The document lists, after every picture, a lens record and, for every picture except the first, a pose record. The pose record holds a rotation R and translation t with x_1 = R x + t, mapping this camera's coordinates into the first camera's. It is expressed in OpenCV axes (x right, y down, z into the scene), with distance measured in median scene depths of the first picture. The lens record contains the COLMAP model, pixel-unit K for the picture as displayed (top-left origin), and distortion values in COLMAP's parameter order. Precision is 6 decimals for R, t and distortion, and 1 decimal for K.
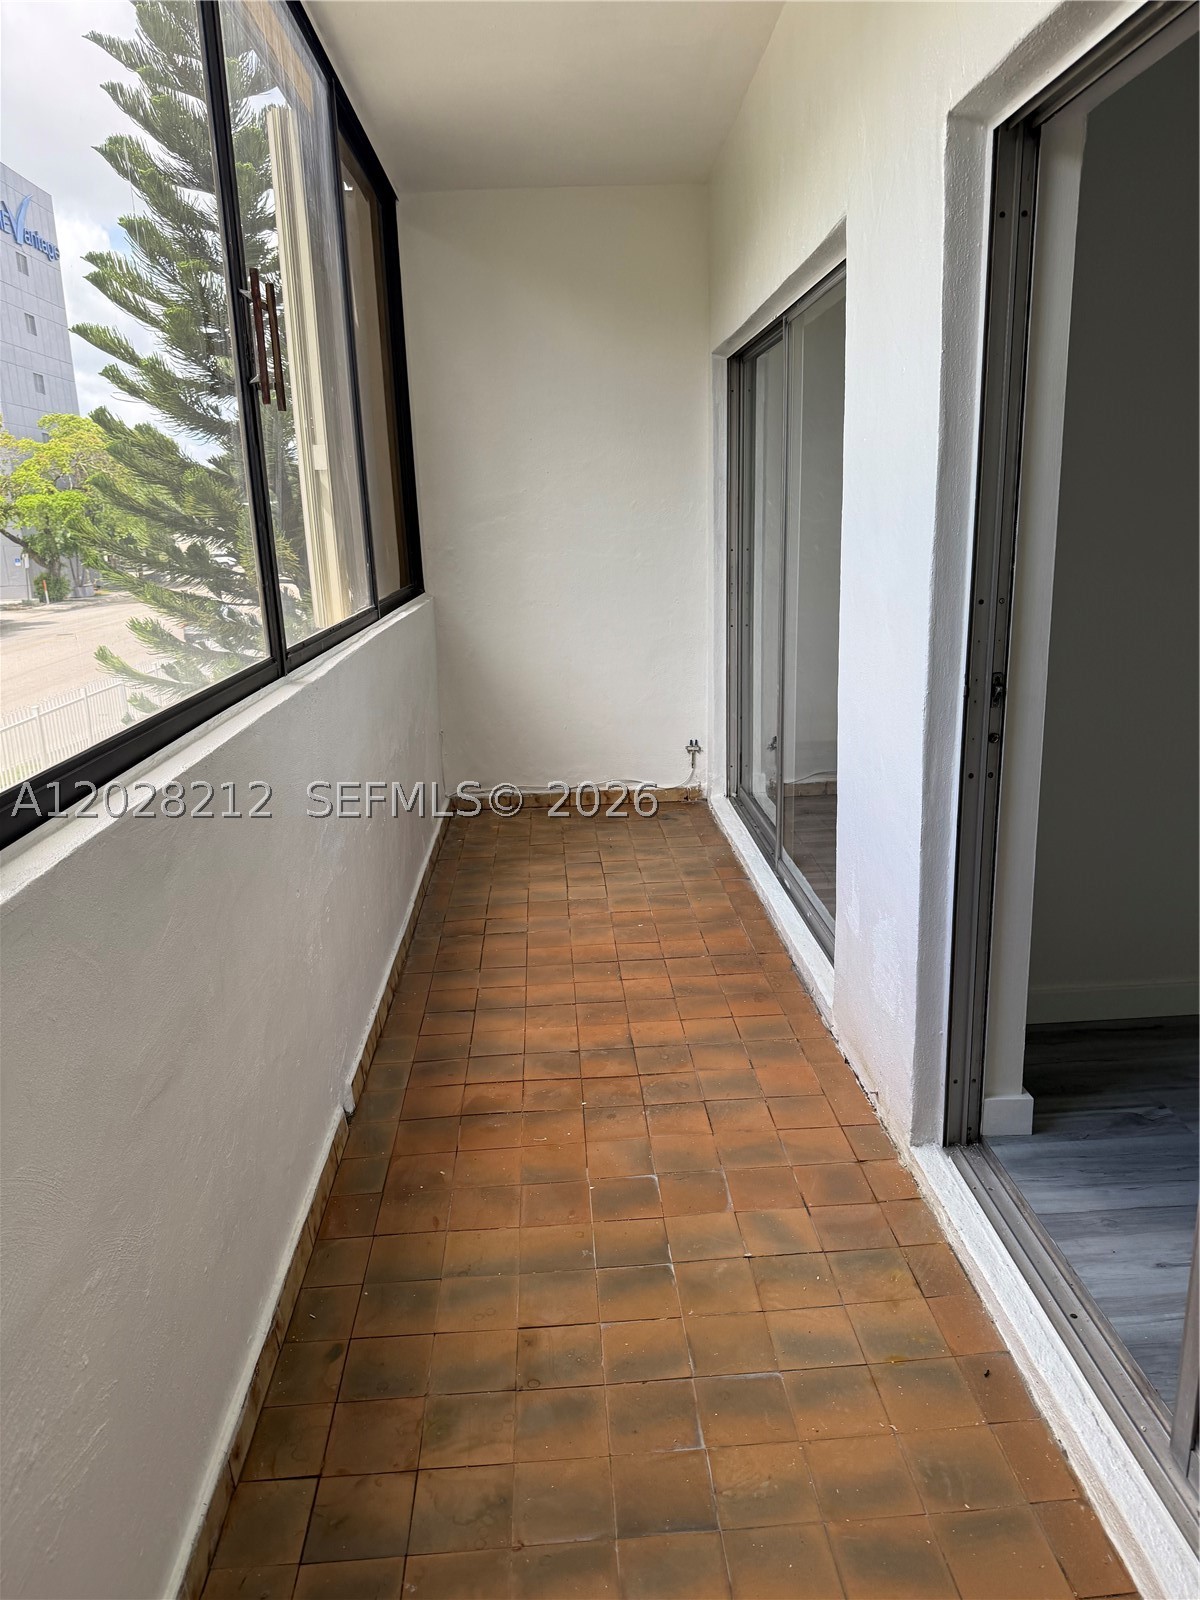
lens RADIAL K [[1112.6, 0, 600.0], [0, 1112.6, 800.0], [0, 0, 1]] dist [0.041233, -0.002224]
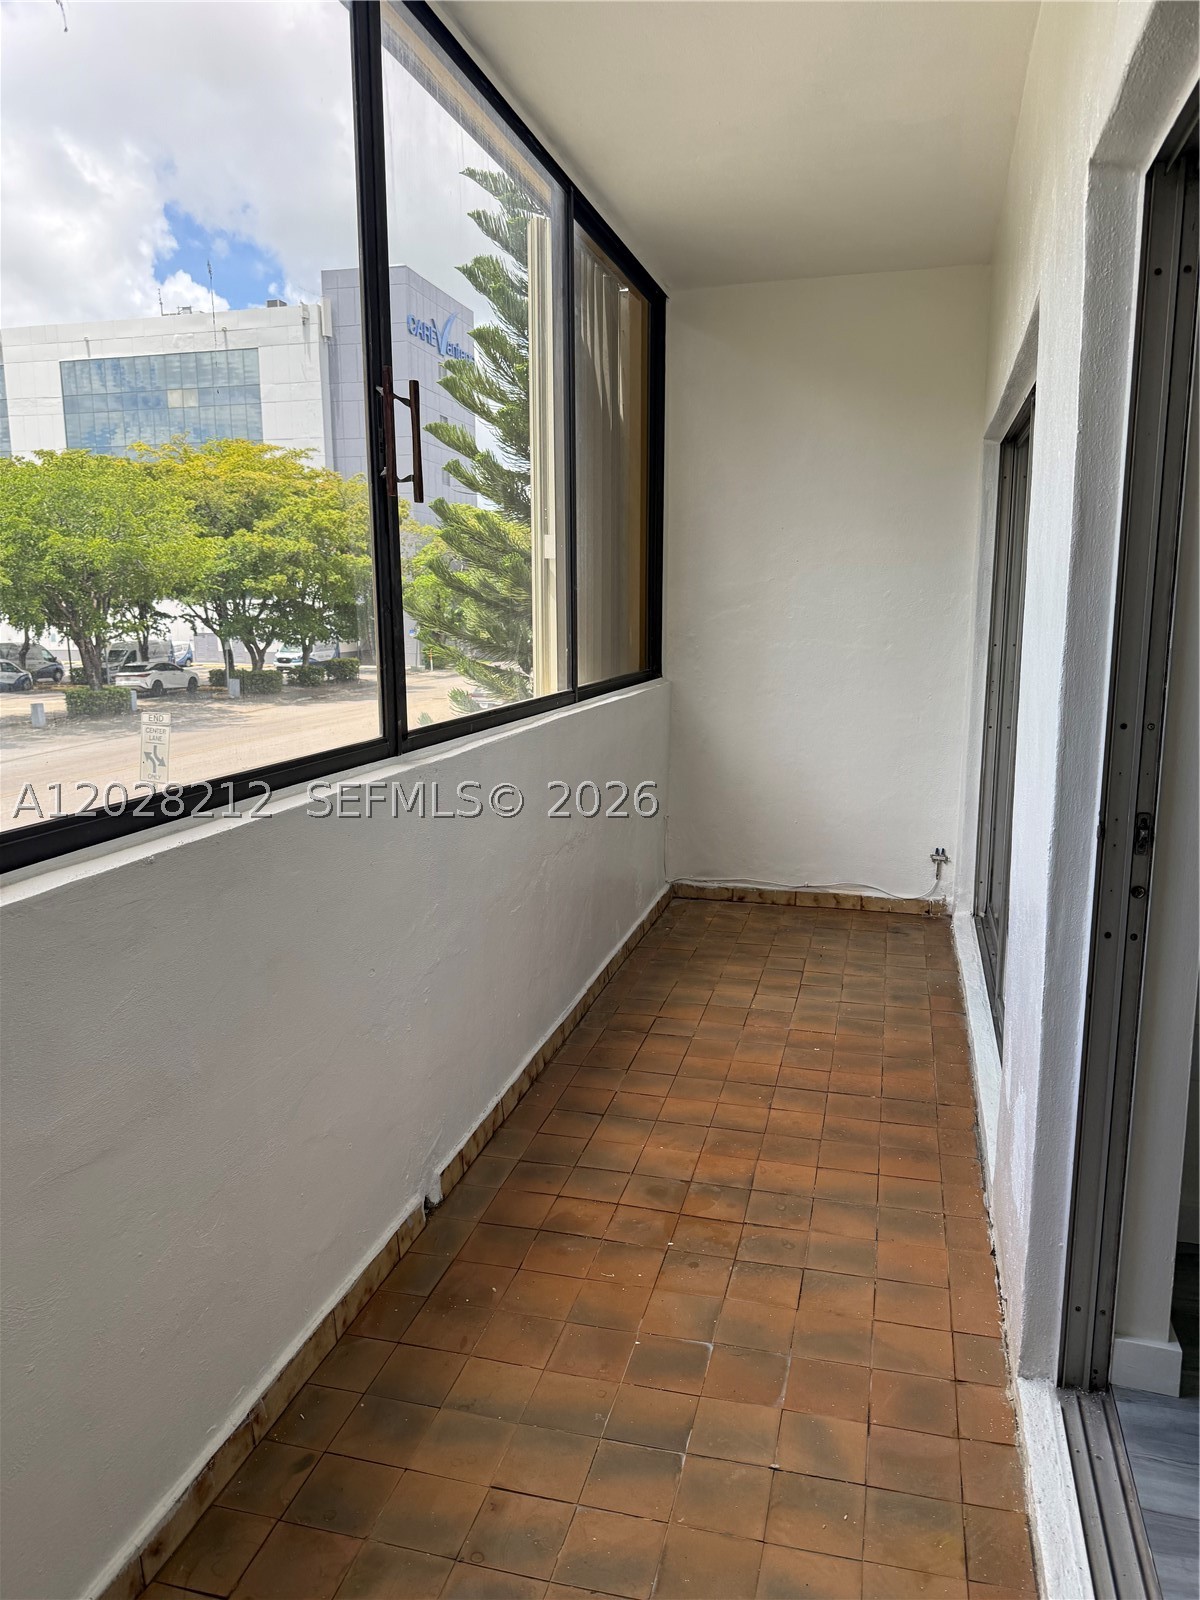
lens RADIAL K [[1154.8, 0, 600.0], [0, 1154.8, 800.0], [0, 0, 1]] dist [-0.022002, 0.042678]
pose [[0.958229, 0.094528, -0.269929, 0.128422], [-0.113064, 0.992123, -0.053932, -0.021397], [0.262705, 0.082198, 0.961369, 0.057761]]
